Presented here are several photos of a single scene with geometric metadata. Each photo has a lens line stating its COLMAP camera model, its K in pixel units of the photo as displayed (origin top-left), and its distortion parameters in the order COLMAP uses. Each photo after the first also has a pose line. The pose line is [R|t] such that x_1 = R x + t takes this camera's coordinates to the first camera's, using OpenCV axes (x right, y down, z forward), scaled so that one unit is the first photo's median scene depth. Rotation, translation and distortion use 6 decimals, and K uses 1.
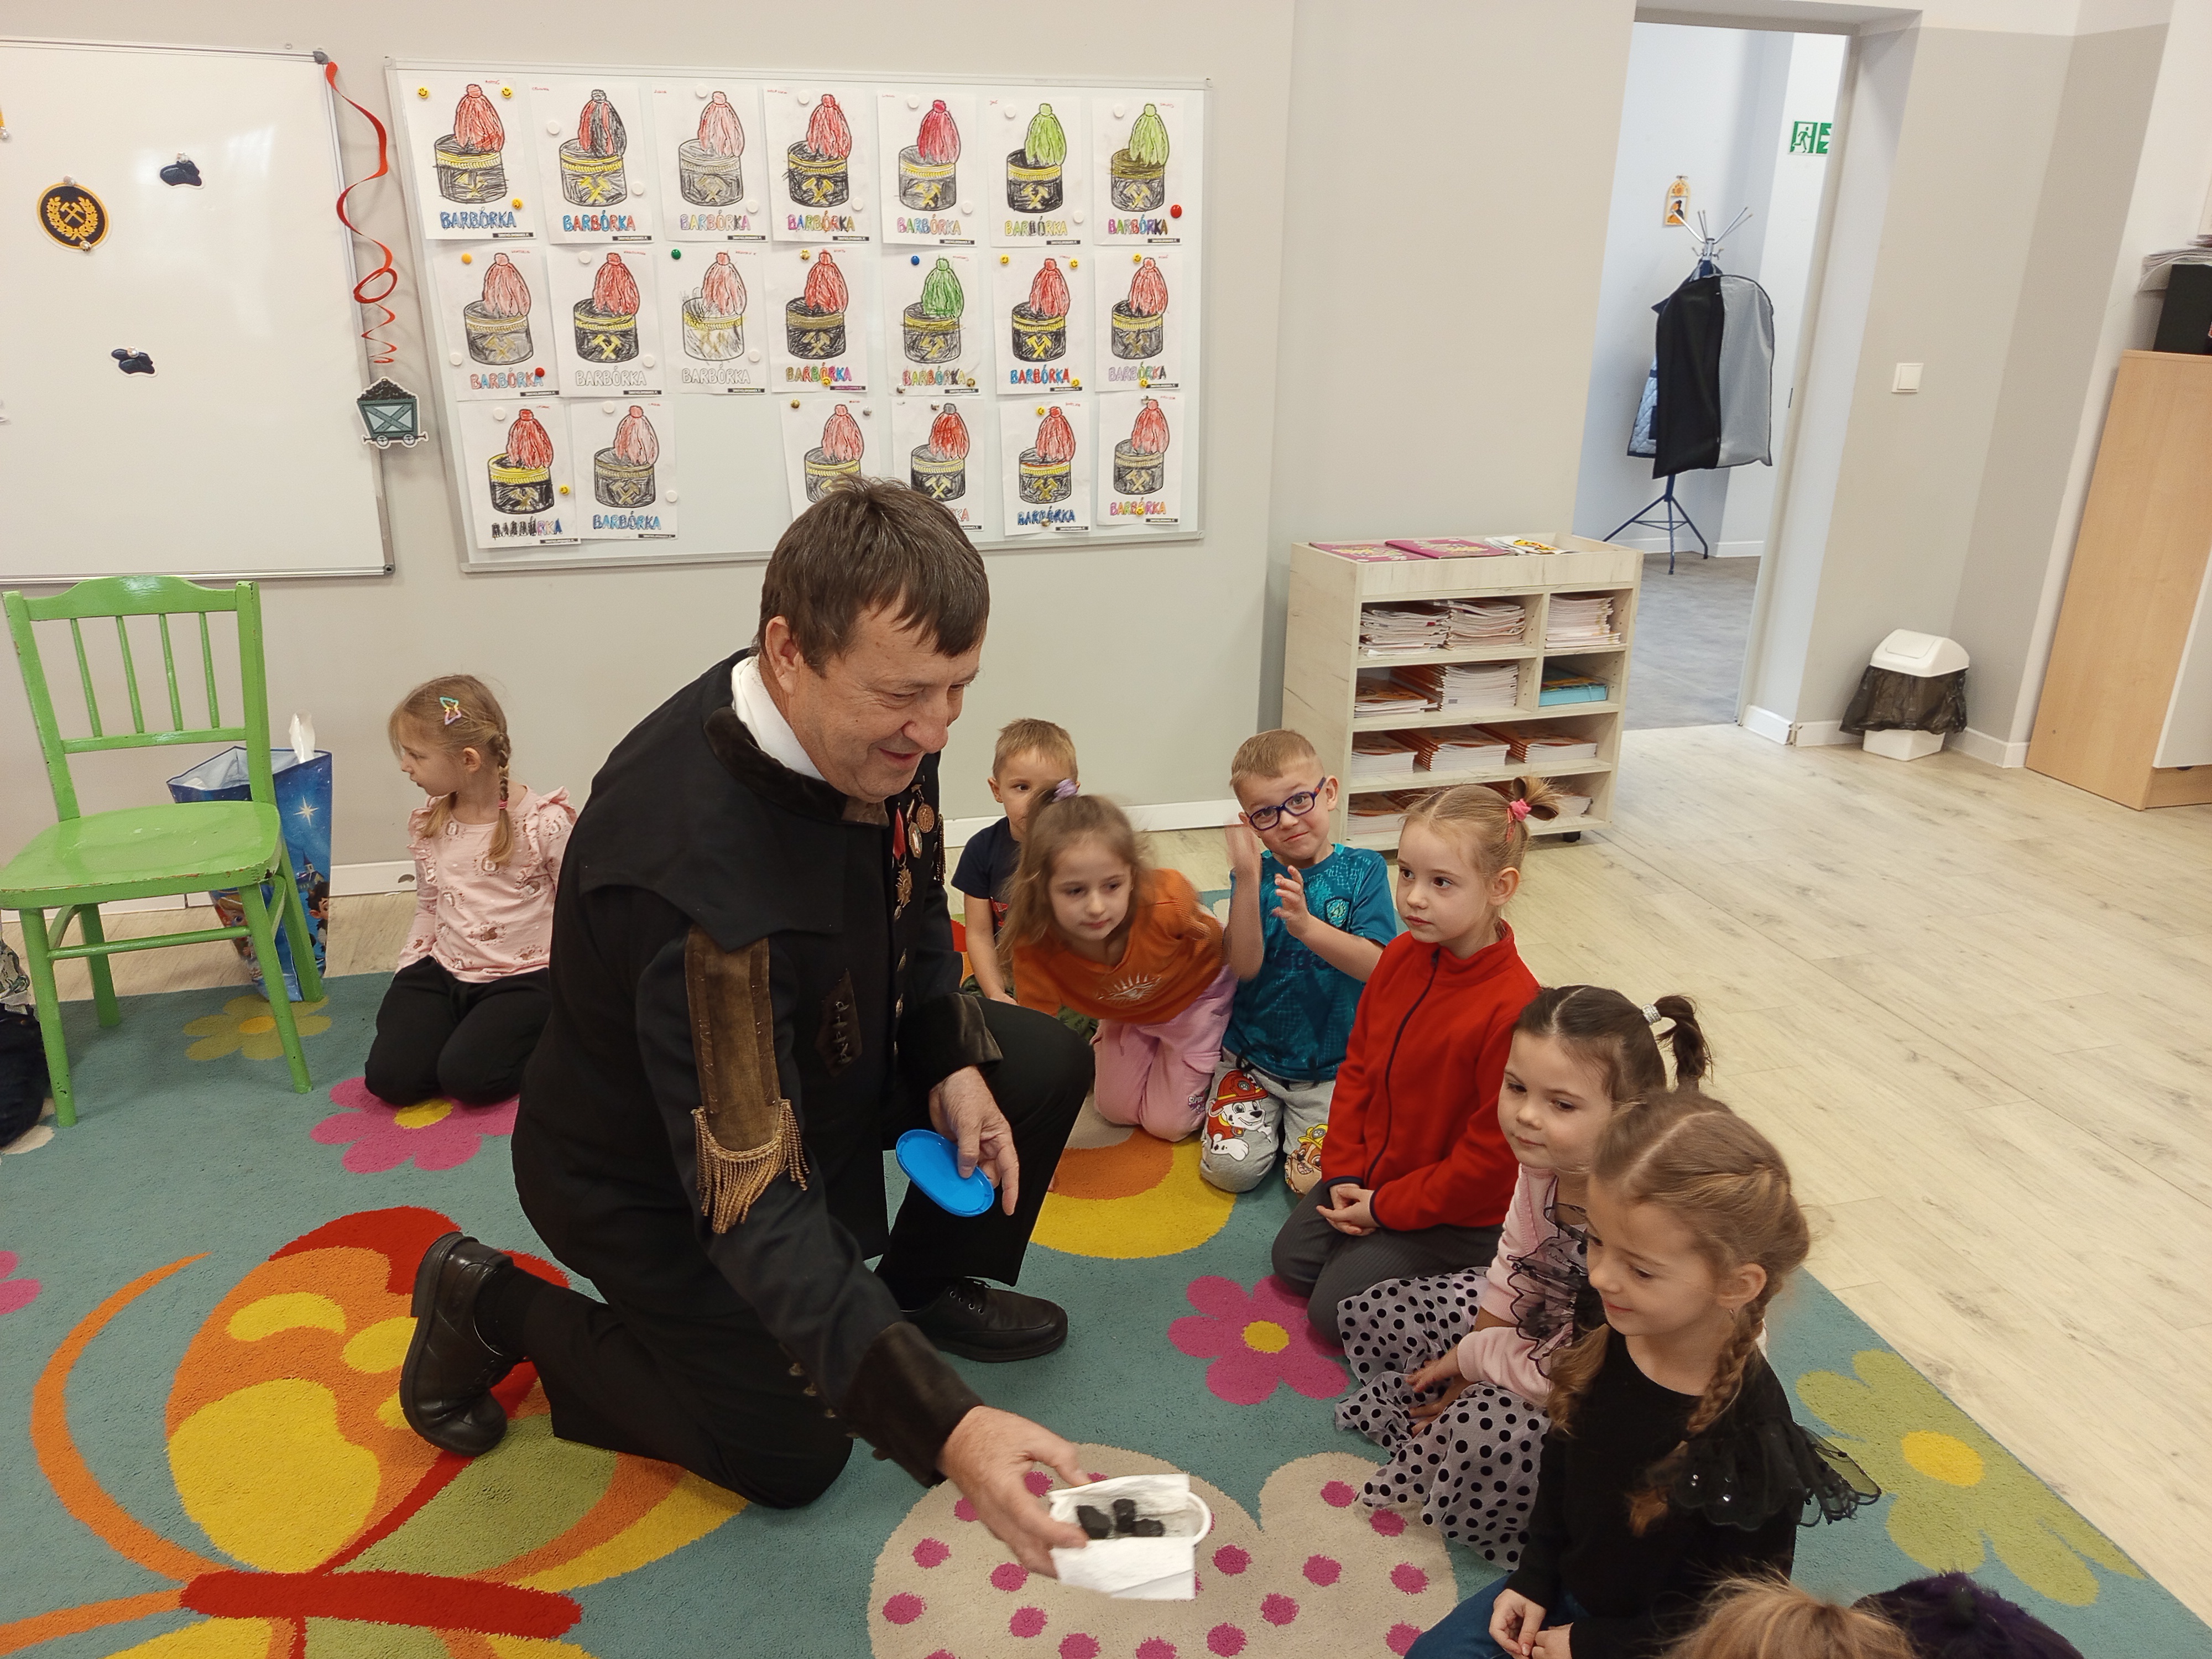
lens RADIAL K [[1542.3, 0, 1098.6], [0, 1542.3, 834.6], [0, 0, 1]] dist [0.055374, -0.060648]
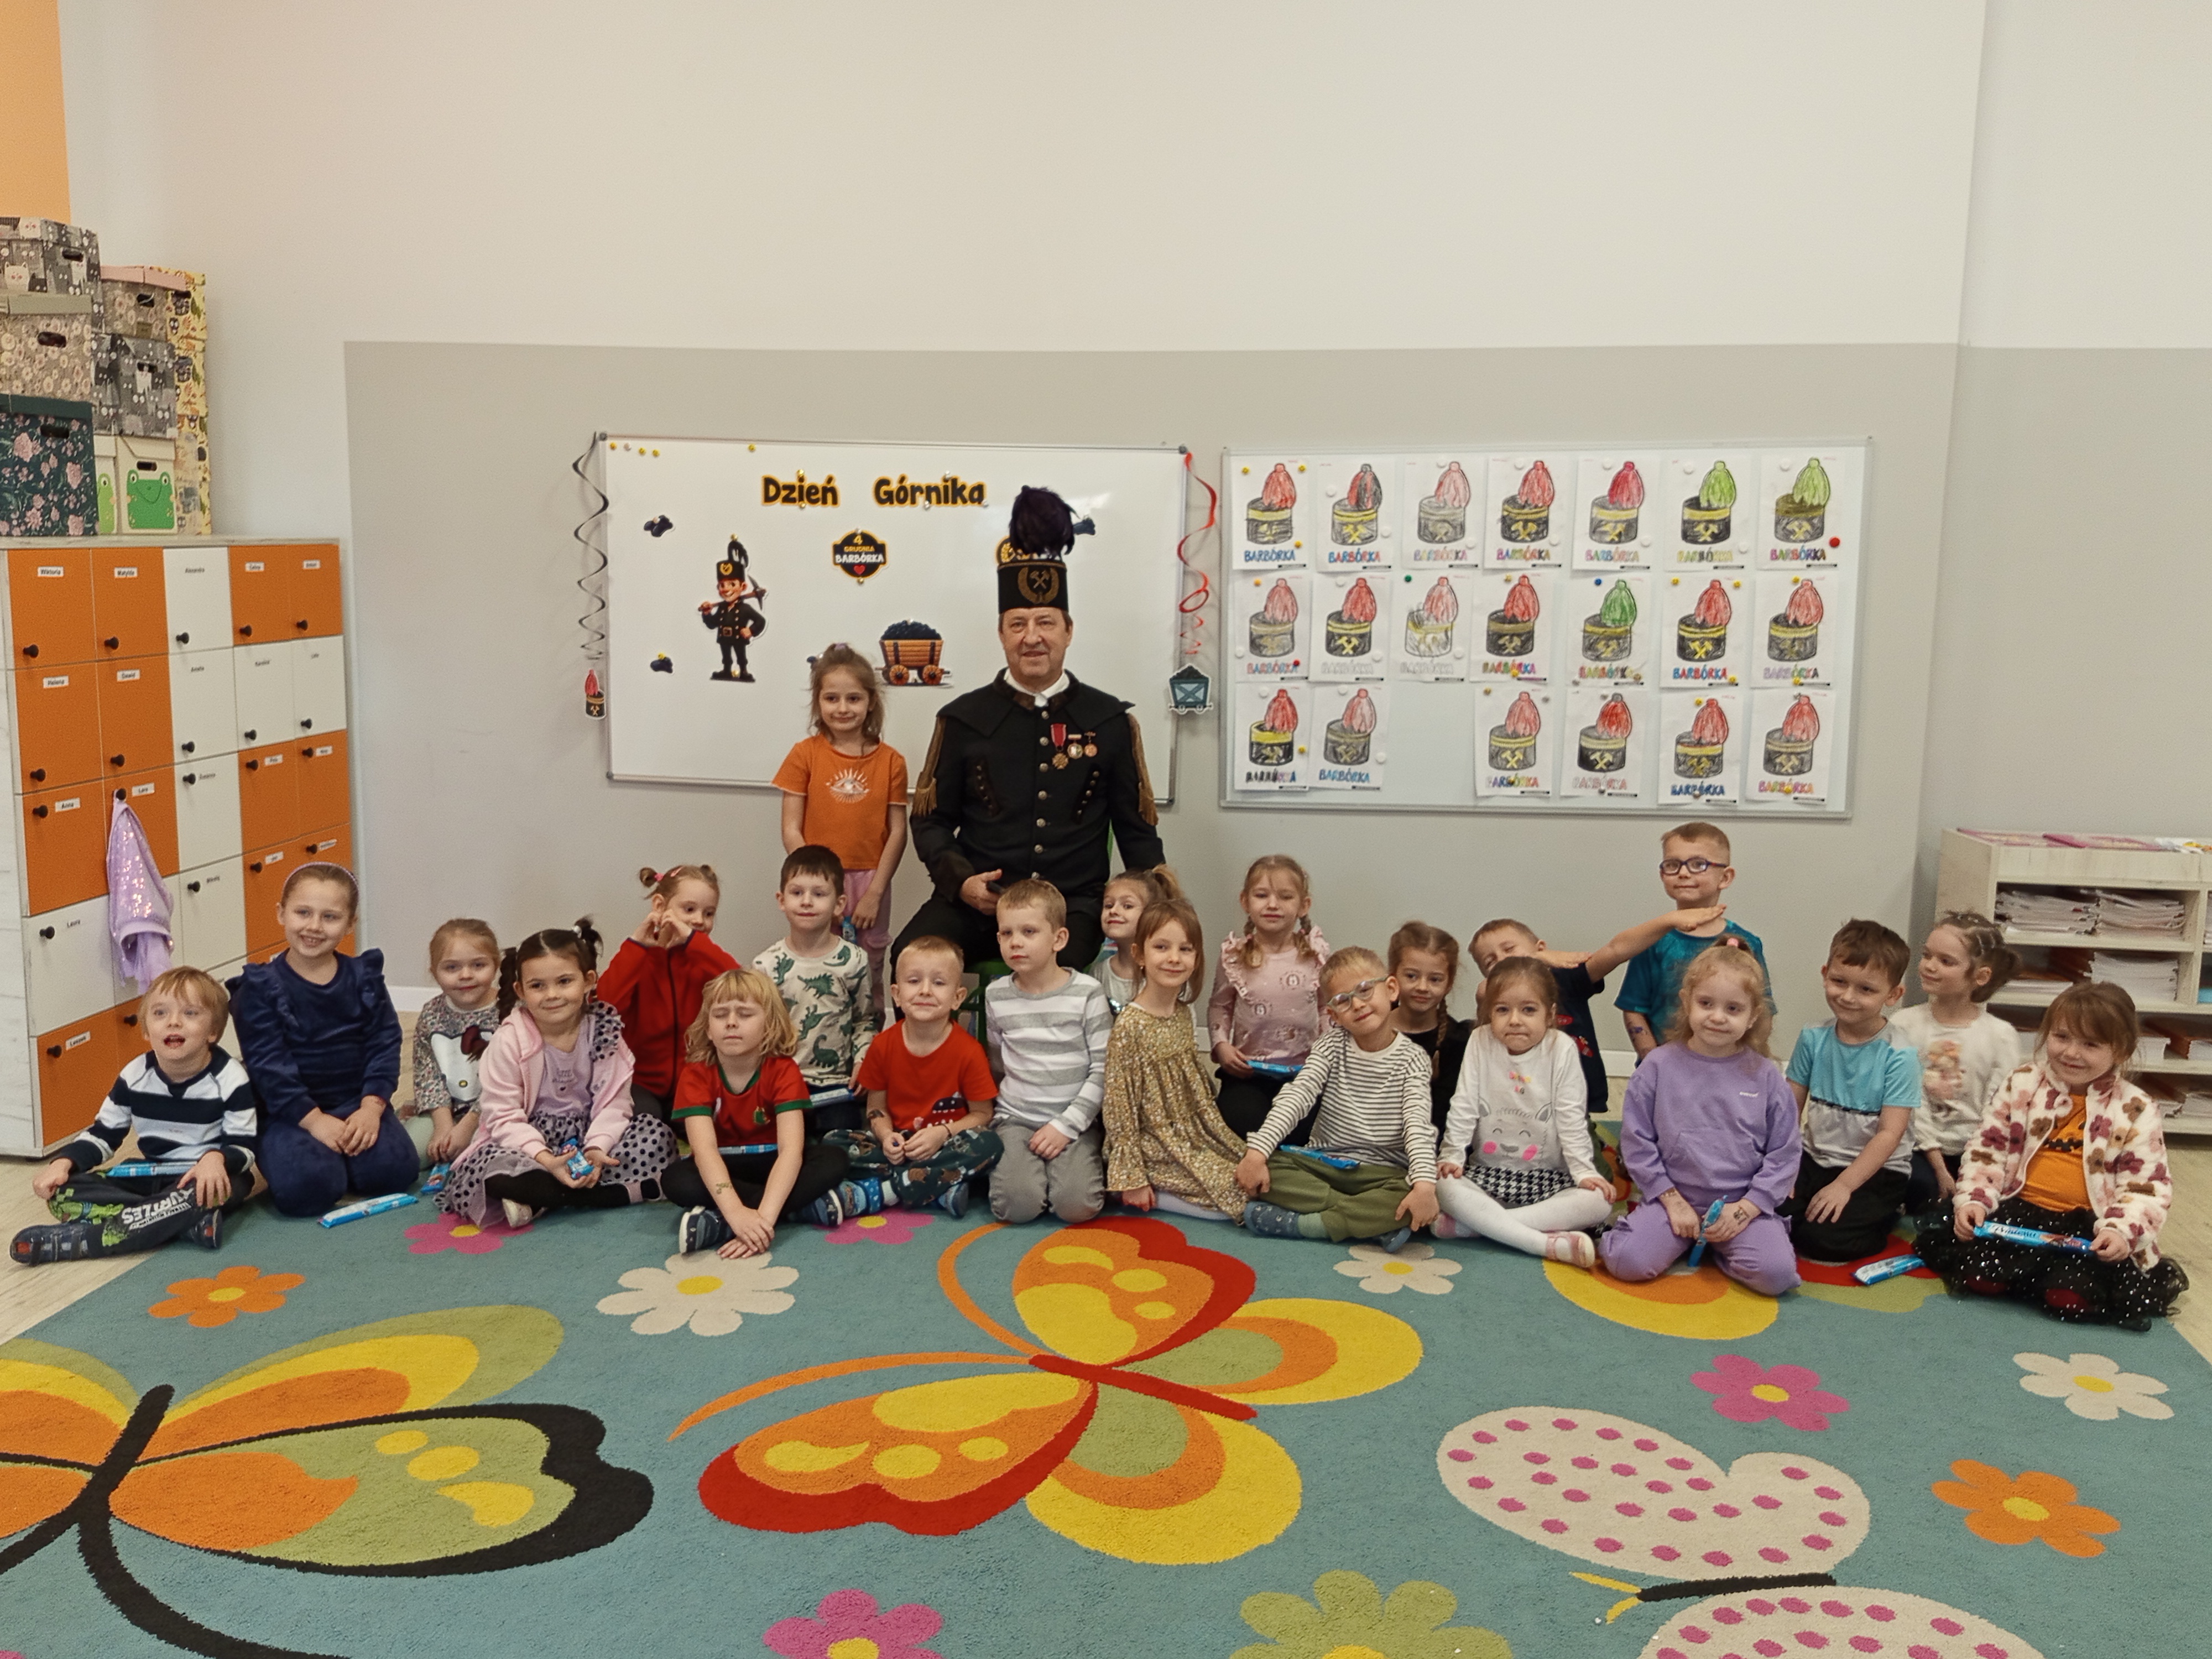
lens RADIAL K [[1858.2, 0, 1086.2], [0, 1858.2, 845.8], [0, 0, 1]] dist [0.075148, -0.108777]
pose [[0.914699, 0.064510, -0.398954, 0.117898], [-0.140775, 0.976210, -0.164911, 0.140126], [0.378824, 0.207006, 0.902020, -0.459116]]
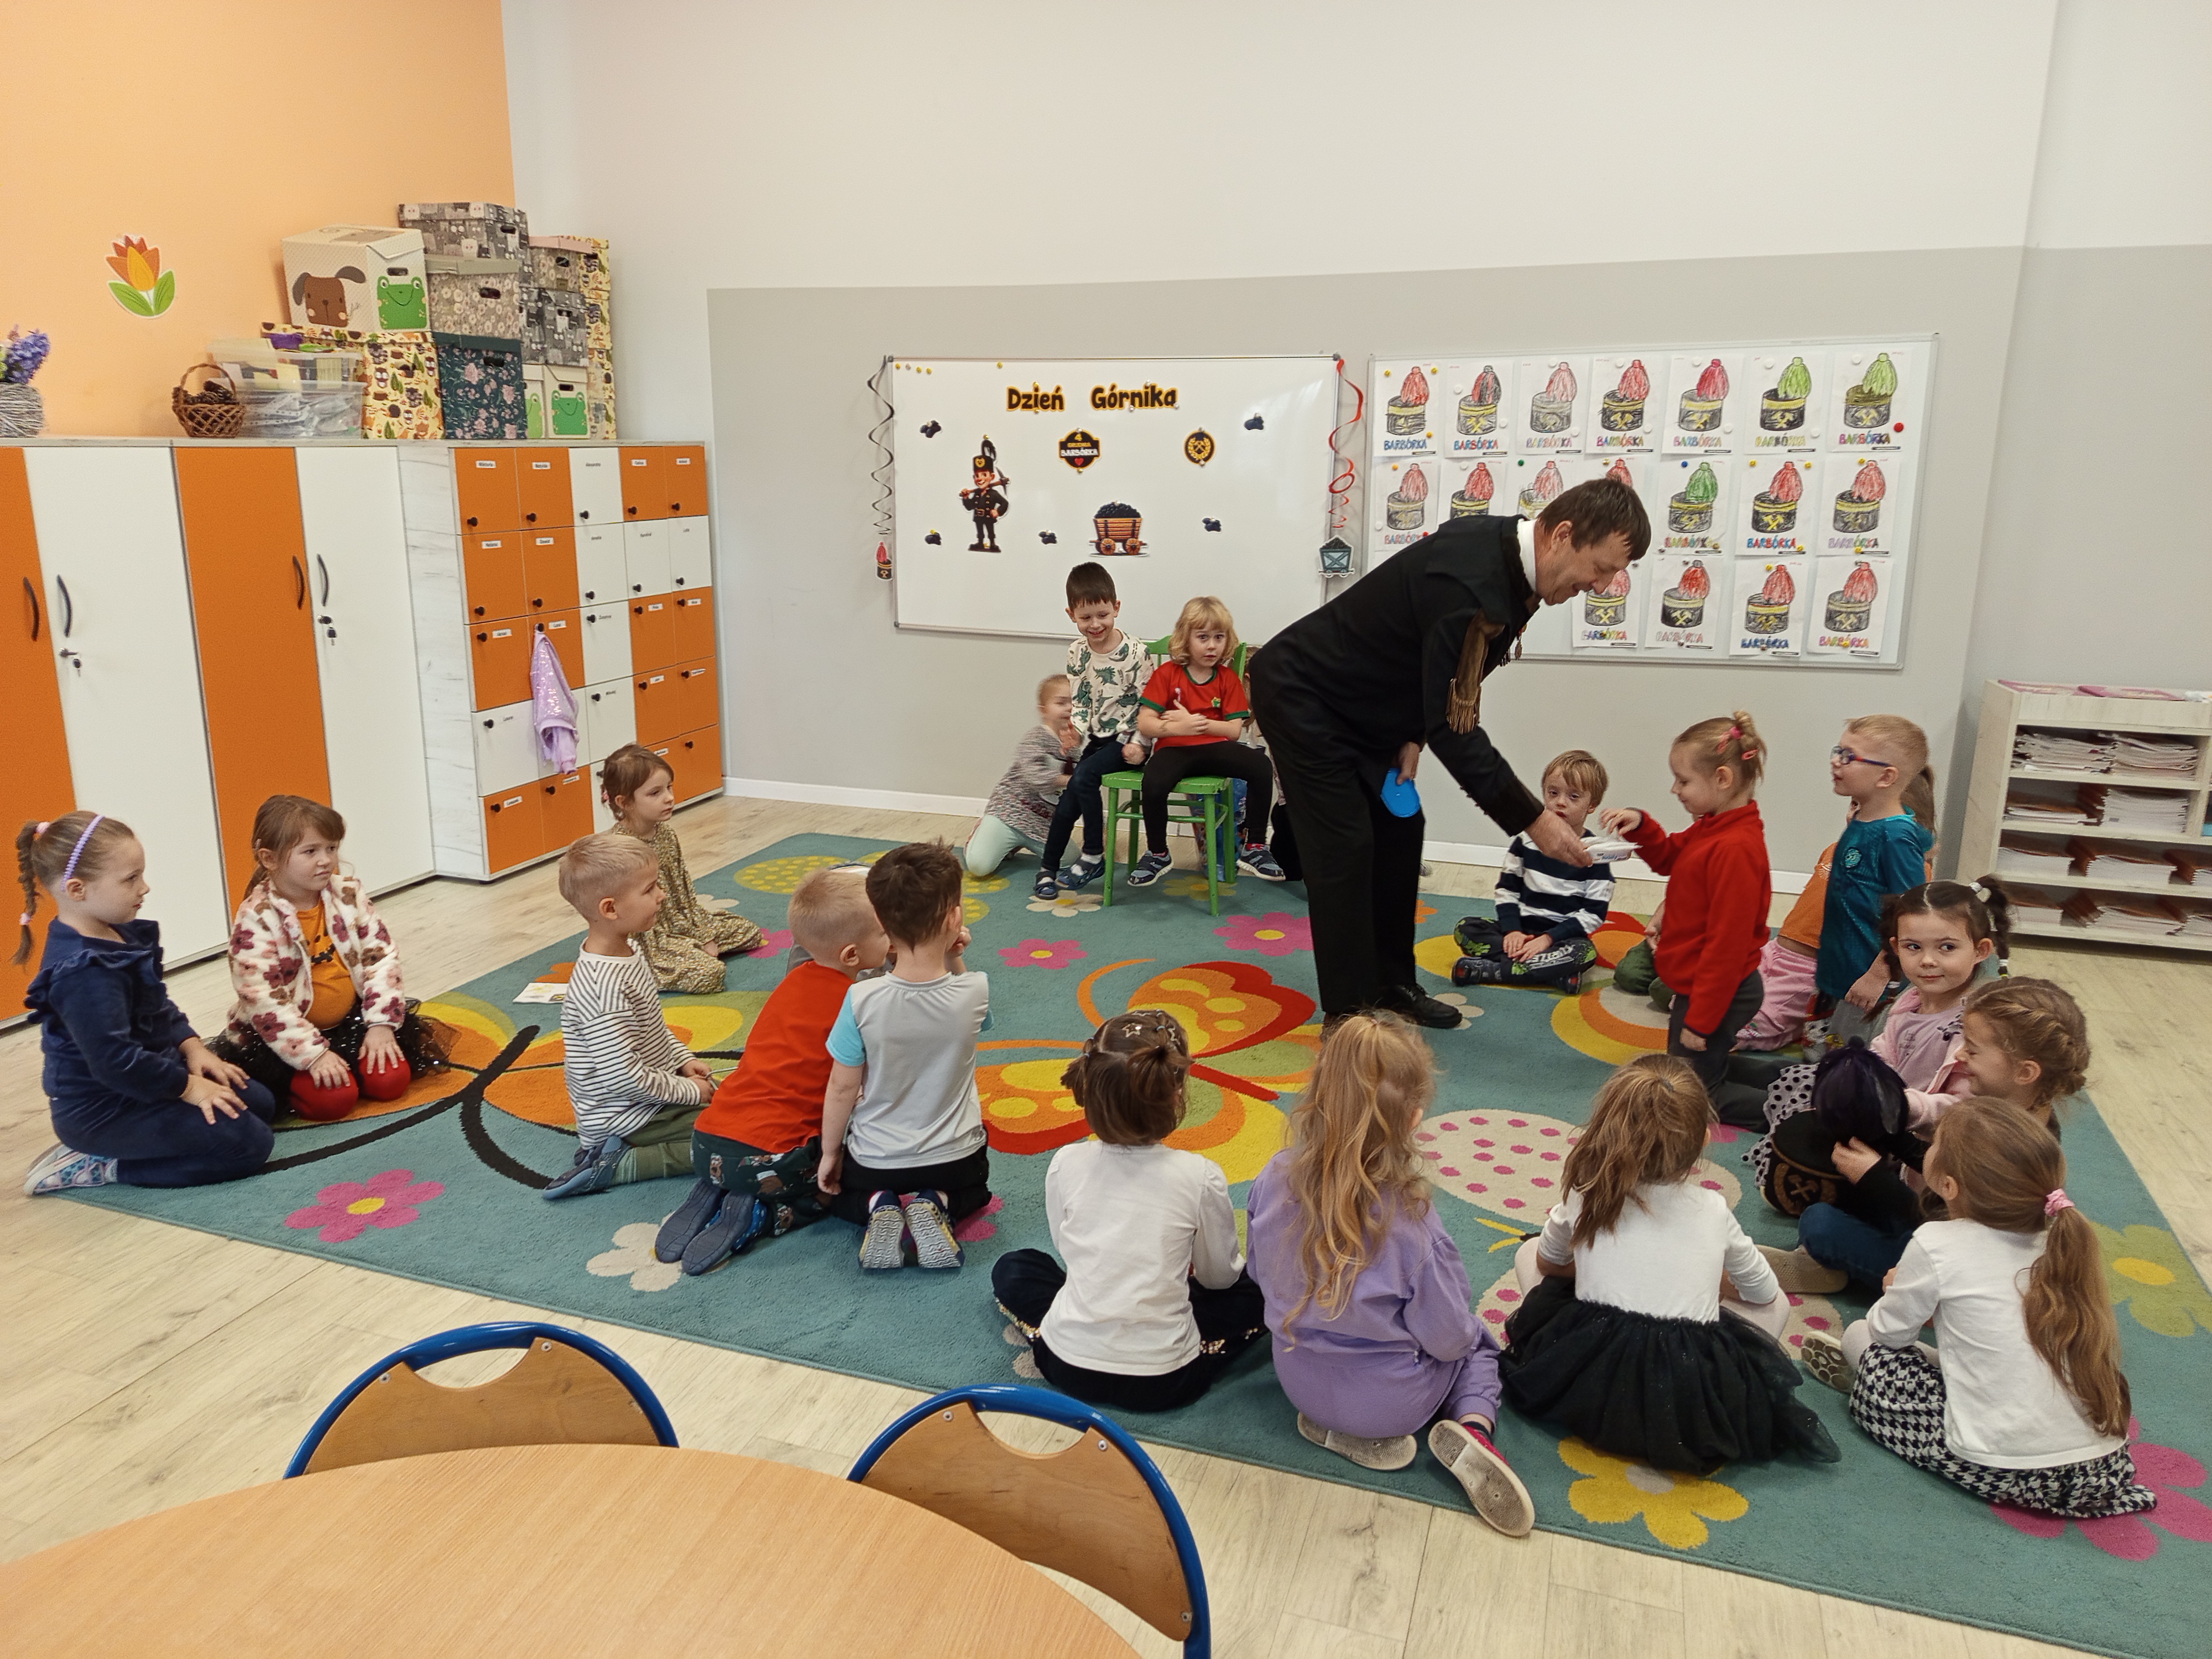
lens RADIAL K [[1542.3, 0, 1089.5], [0, 1542.3, 848.7], [0, 0, 1]] dist [0.055374, -0.060648]
pose [[0.814768, 0.135037, -0.563842, 0.302819], [-0.193570, 0.980054, -0.044998, 0.160162], [0.546519, 0.145806, 0.824656, -0.463470]]
